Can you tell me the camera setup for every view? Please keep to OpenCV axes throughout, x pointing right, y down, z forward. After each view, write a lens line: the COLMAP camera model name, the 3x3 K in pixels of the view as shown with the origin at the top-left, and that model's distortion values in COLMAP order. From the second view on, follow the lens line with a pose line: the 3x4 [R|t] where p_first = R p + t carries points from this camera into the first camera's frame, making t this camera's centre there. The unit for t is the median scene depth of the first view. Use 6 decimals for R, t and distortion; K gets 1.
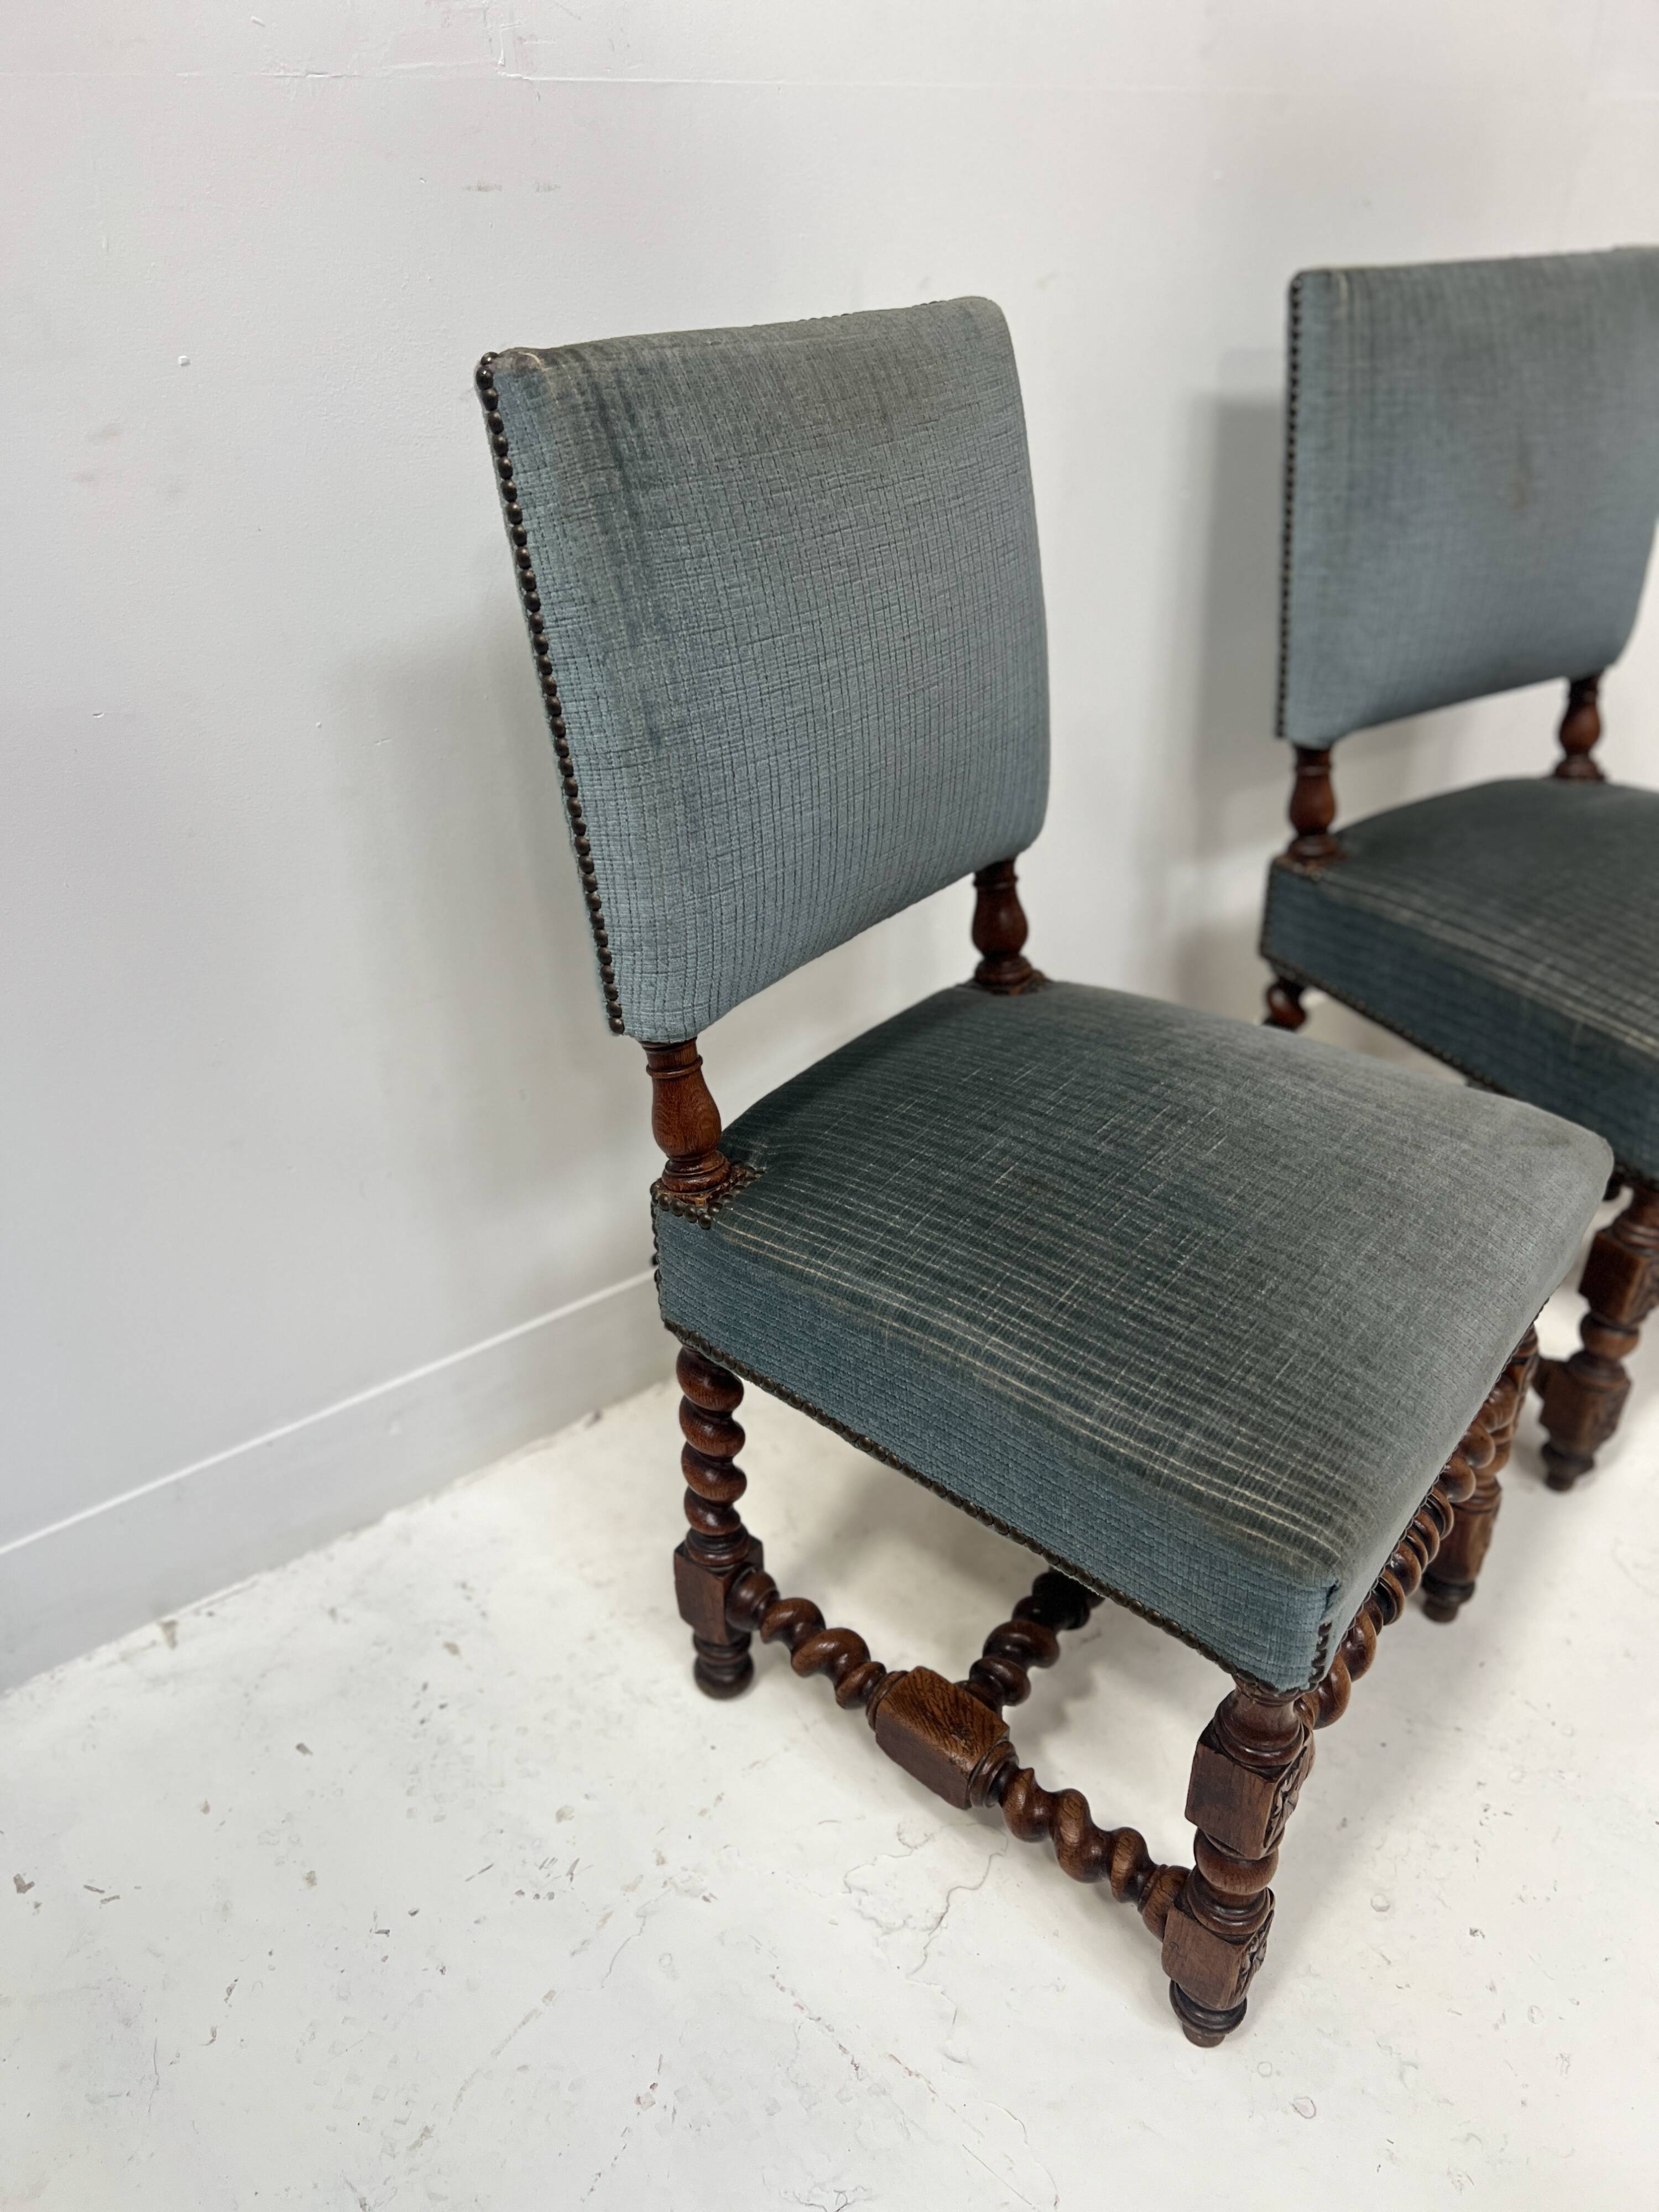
lens RADIAL K [[1667.2, 0, 820.6], [0, 1667.2, 1124.4], [0, 0, 1]] dist [0.050965, -0.056322]
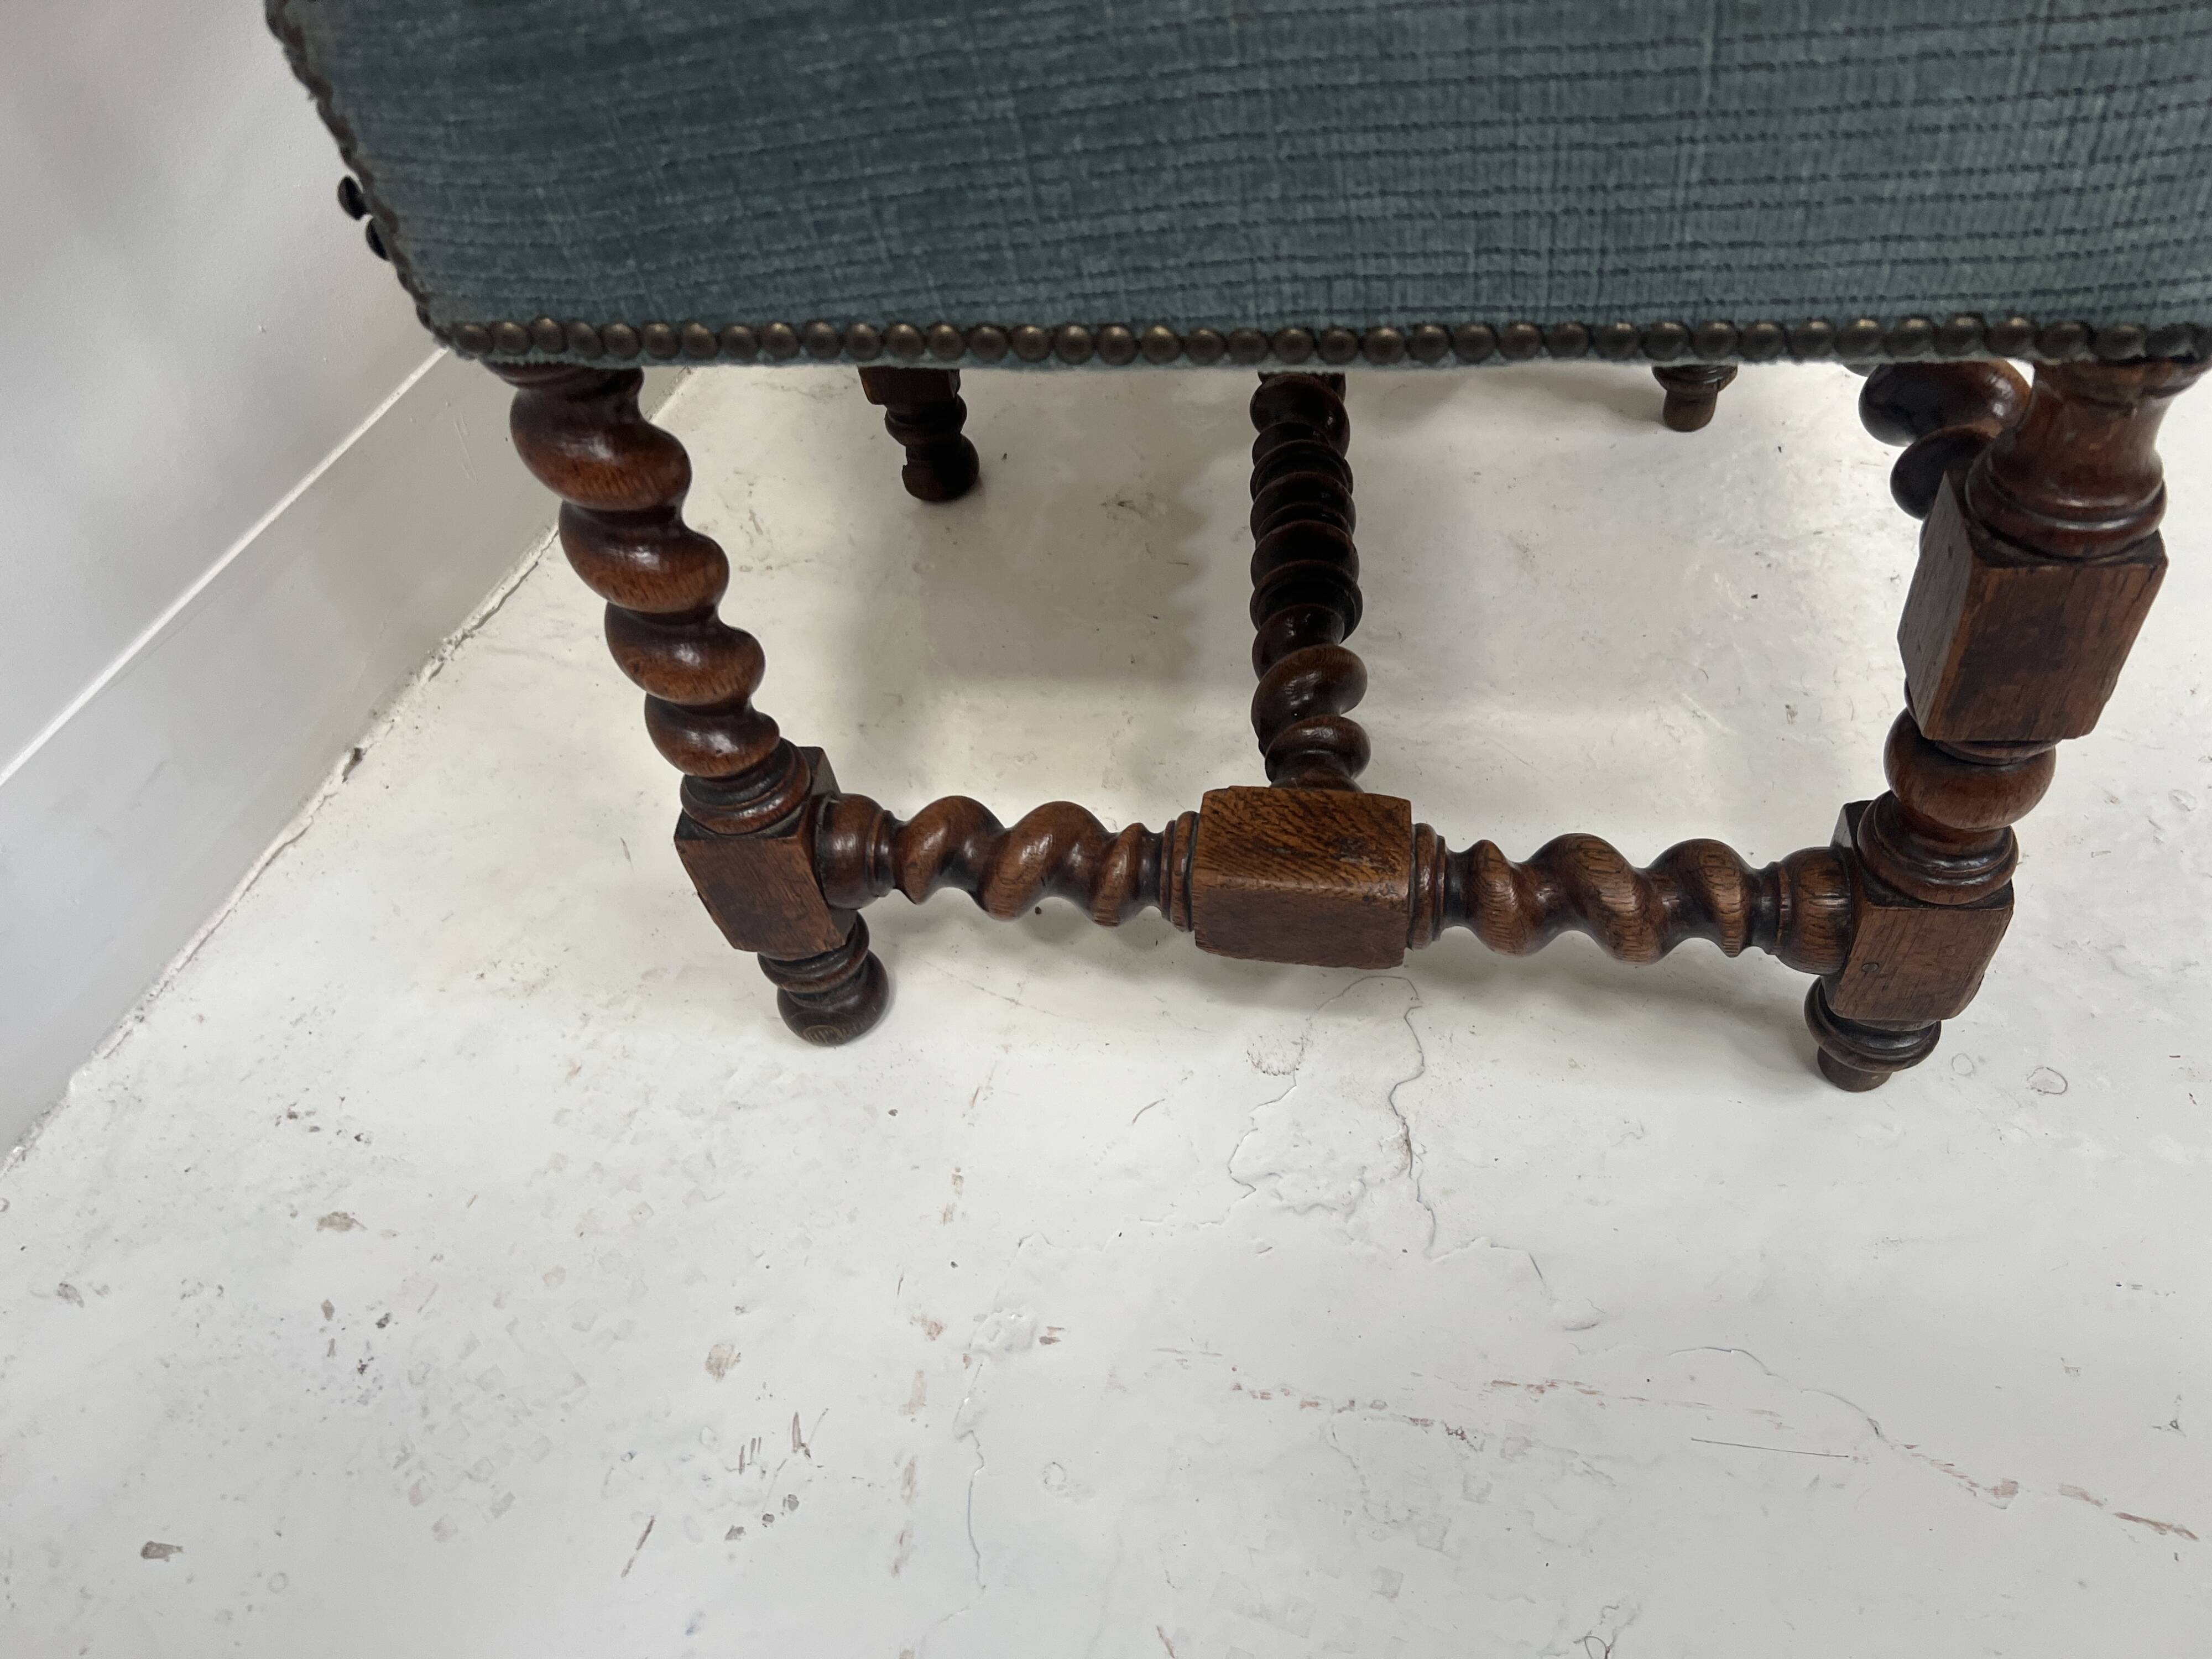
lens RADIAL K [[1667.2, 0, 1117.9], [0, 1667.2, 831.2], [0, 0, 1]] dist [0.050965, -0.056322]
pose [[0.836991, -0.469446, 0.281188, -0.119279], [0.375188, 0.866366, 0.329612, 0.140352], [-0.398346, -0.170384, 0.901271, 0.505932]]
